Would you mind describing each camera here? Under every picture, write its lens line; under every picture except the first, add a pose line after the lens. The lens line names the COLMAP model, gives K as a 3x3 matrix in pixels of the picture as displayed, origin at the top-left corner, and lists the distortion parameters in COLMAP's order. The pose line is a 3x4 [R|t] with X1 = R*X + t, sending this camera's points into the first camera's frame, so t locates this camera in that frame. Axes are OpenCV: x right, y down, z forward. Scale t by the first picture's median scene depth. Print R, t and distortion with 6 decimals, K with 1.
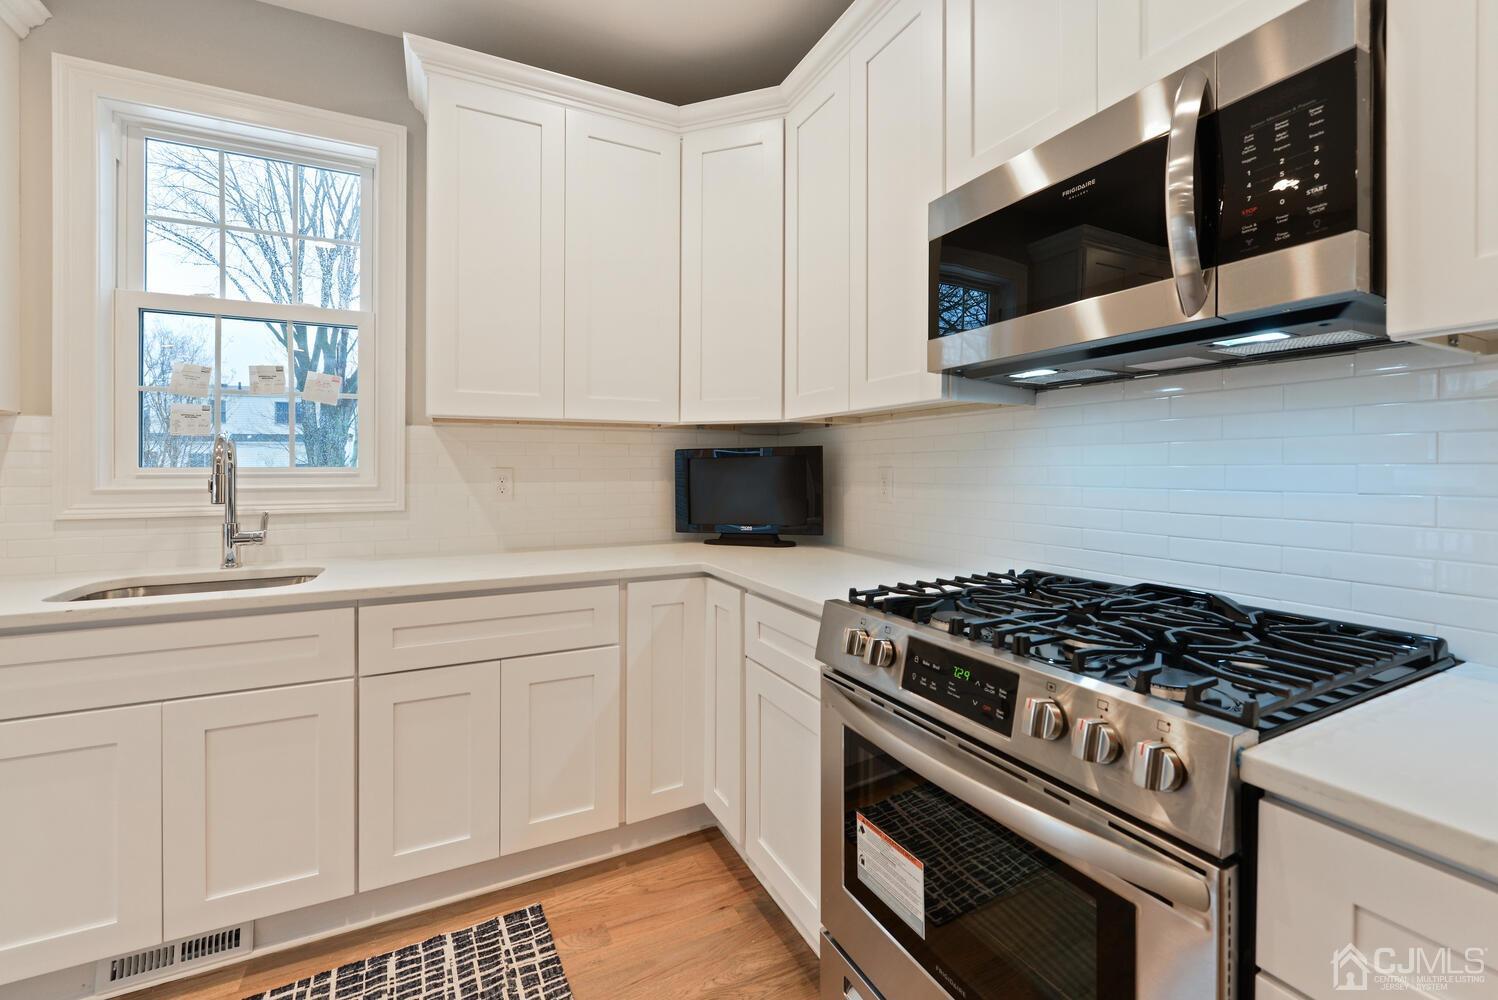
lens RADIAL K [[616.8, 0, 749.9], [0, 616.8, 465.1], [0, 0, 1]] dist [-0.006643, 0.000837]
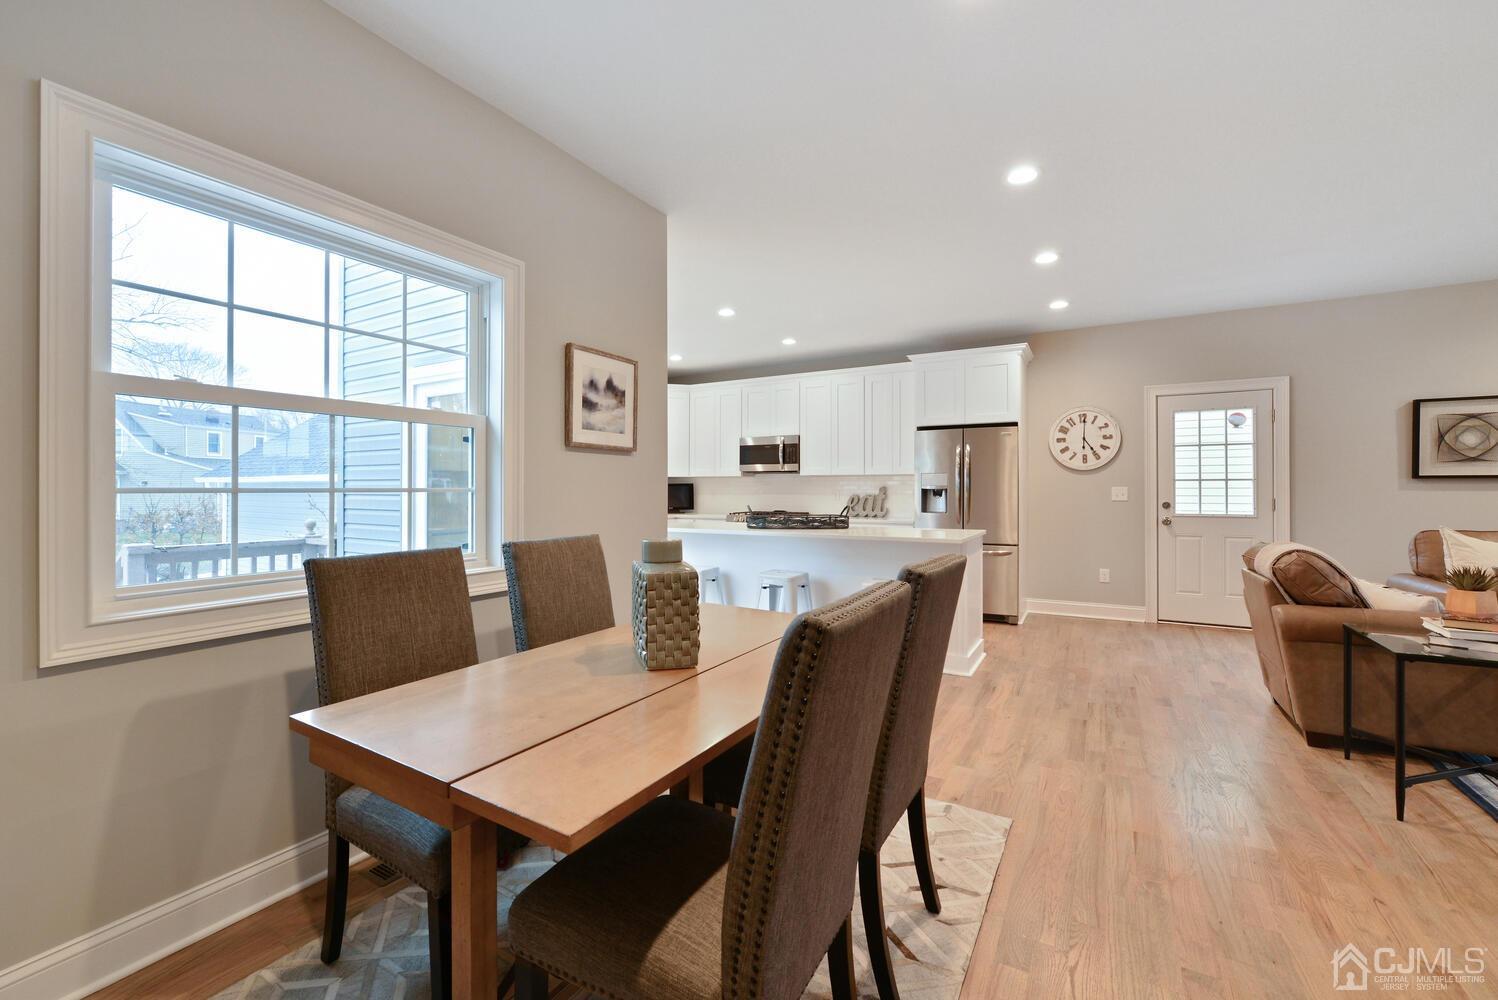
lens RADIAL K [[616.8, 0, 738.8], [0, 616.8, 493.2], [0, 0, 1]] dist [-0.006643, 0.000837]
pose [[0.846381, -0.001714, 0.532575, -1.758946], [-0.005242, 0.999920, 0.011549, -0.020193], [-0.532552, -0.012567, 0.846304, -2.395866]]
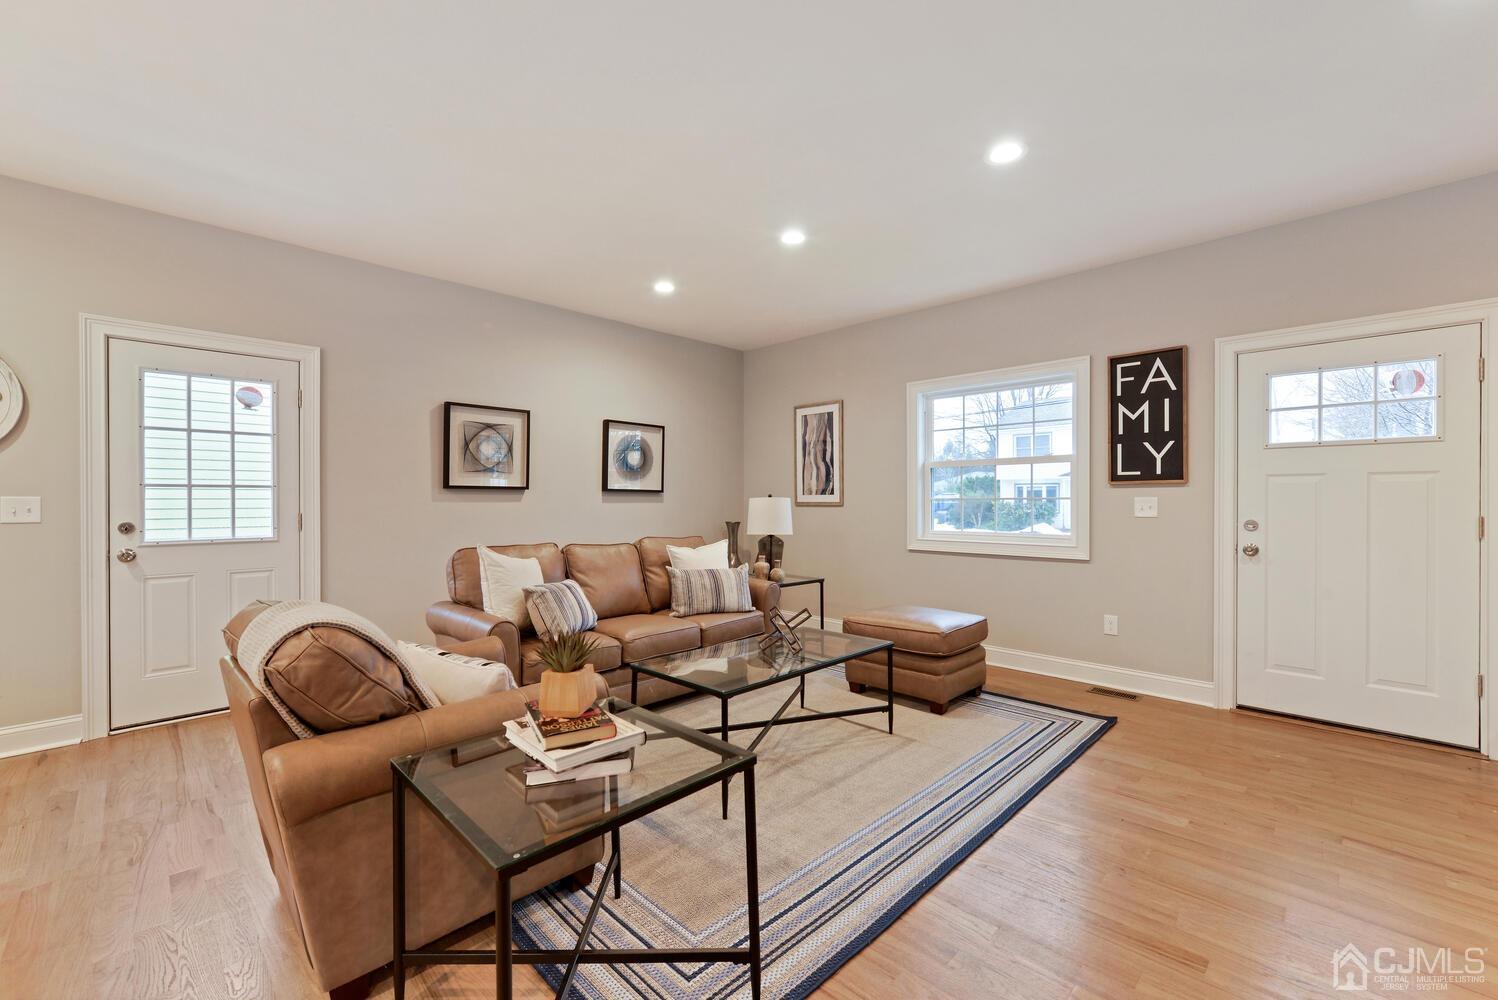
lens RADIAL K [[616.8, 0, 745.0], [0, 616.8, 497.3], [0, 0, 1]] dist [-0.006643, 0.000837]
pose [[-0.306328, 0.006450, 0.951904, -0.676455], [-0.006954, 0.999935, -0.009014, -0.021044], [-0.951901, -0.009381, -0.306263, -2.123996]]
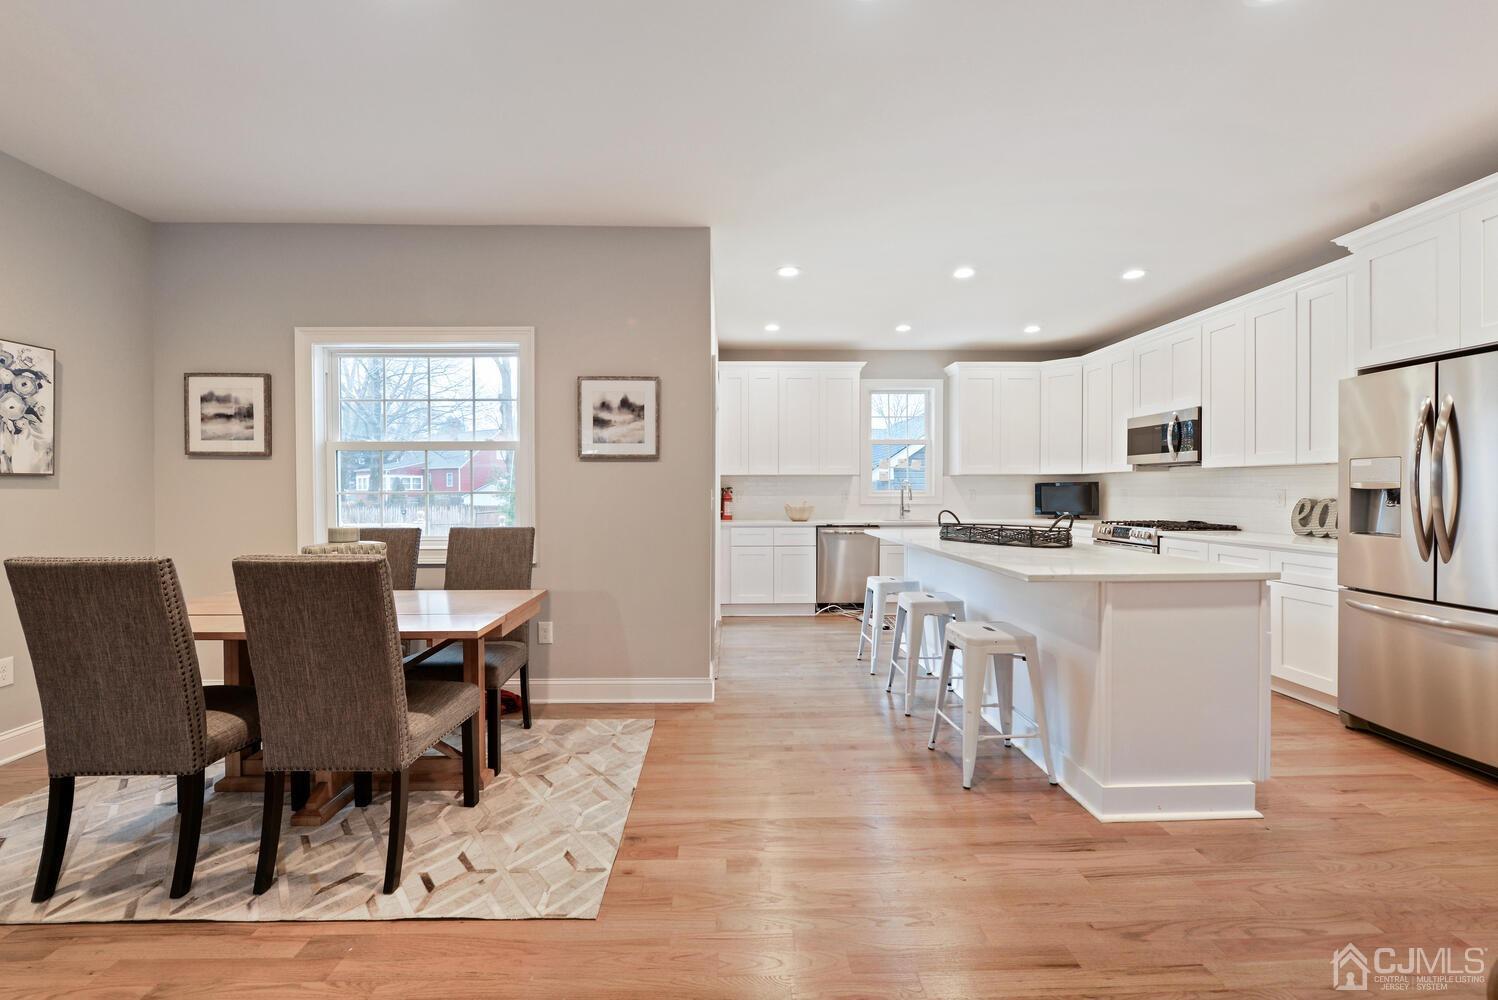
lens RADIAL K [[616.8, 0, 741.9], [0, 616.8, 496.1], [0, 0, 1]] dist [-0.006643, 0.000837]
pose [[0.903106, 0.002997, -0.429408, -0.155074], [0.005121, 0.999829, 0.017746, -0.028131], [0.429388, -0.018226, 0.902936, -2.407994]]
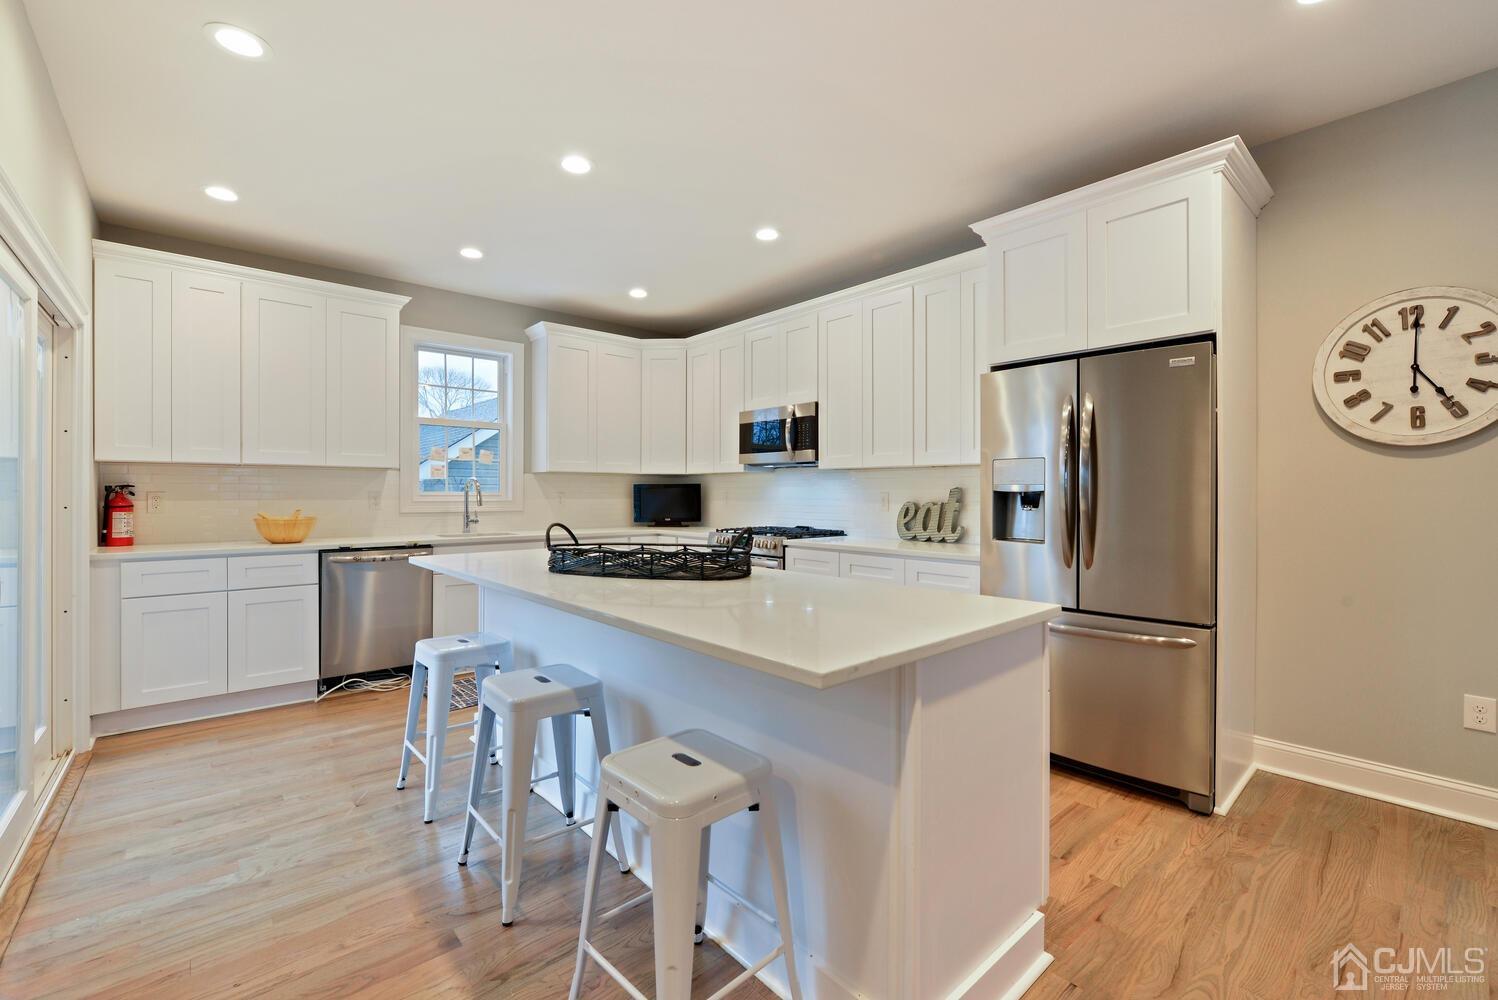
lens RADIAL K [[638.9, 0, 751.8], [0, 638.9, 496.9], [0, 0, 1]] dist [-0.004706, 0.000810]
pose [[0.968245, 0.001543, 0.249998, -0.357344], [-0.005084, 0.999896, 0.013520, -0.016436], [-0.249951, -0.014362, 0.968152, -1.661324]]
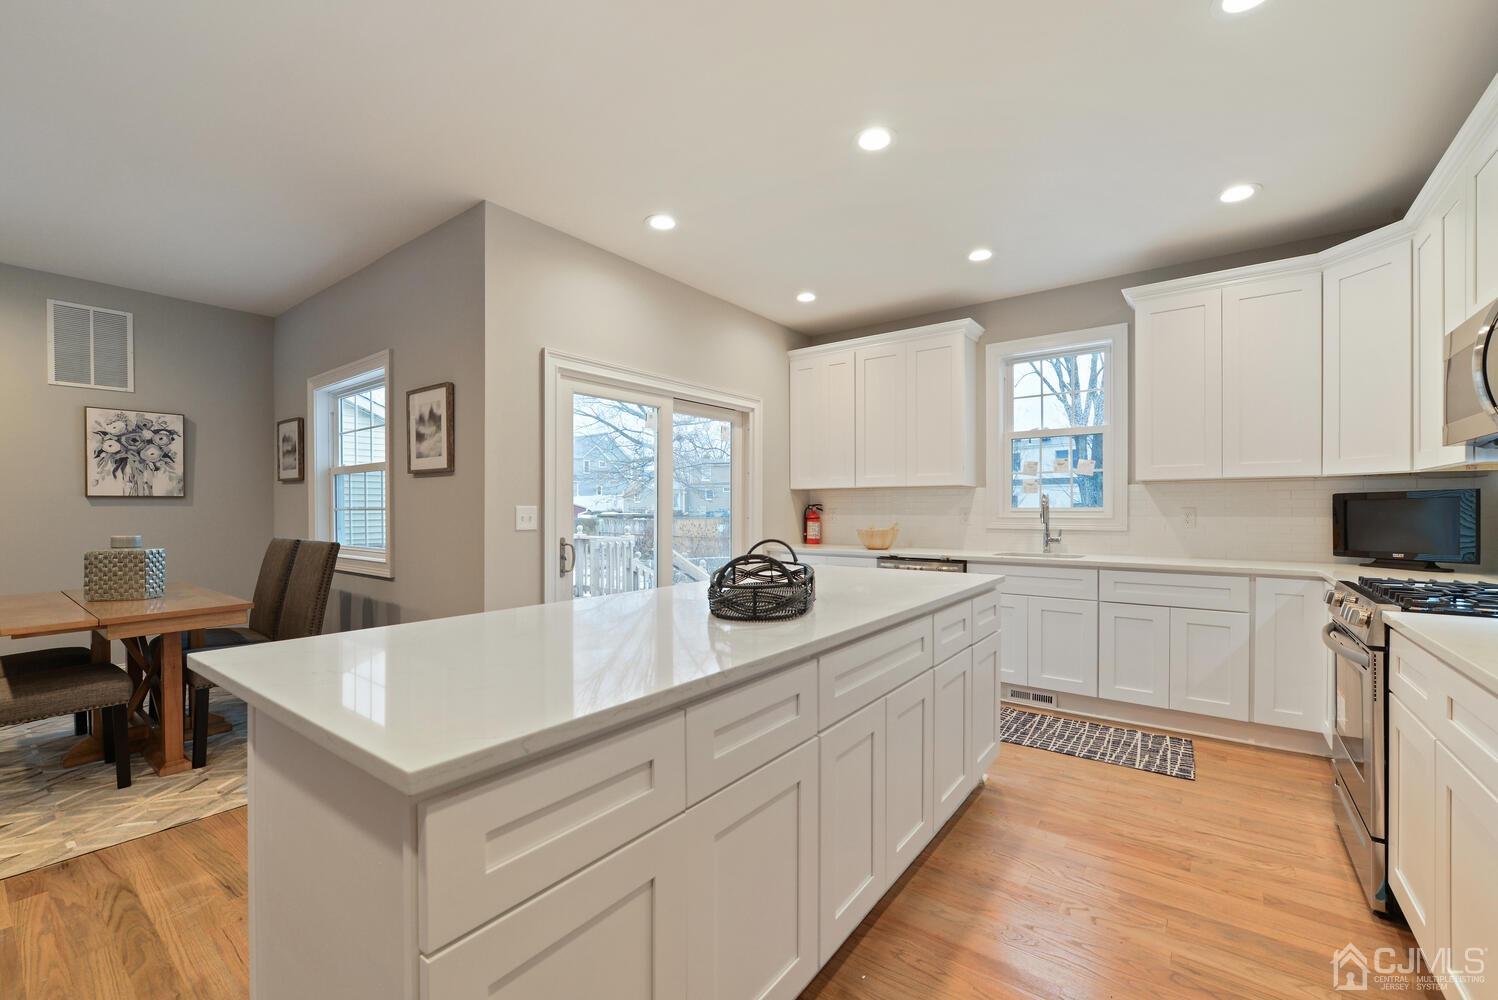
lens RADIAL K [[616.8, 0, 750.5], [0, 616.8, 514.8], [0, 0, 1]] dist [-0.006643, 0.000837]
pose [[0.438575, 0.009041, -0.898649, 0.660536], [0.007805, 0.999873, 0.013868, -0.010048], [0.898661, -0.013096, 0.438449, -0.903973]]
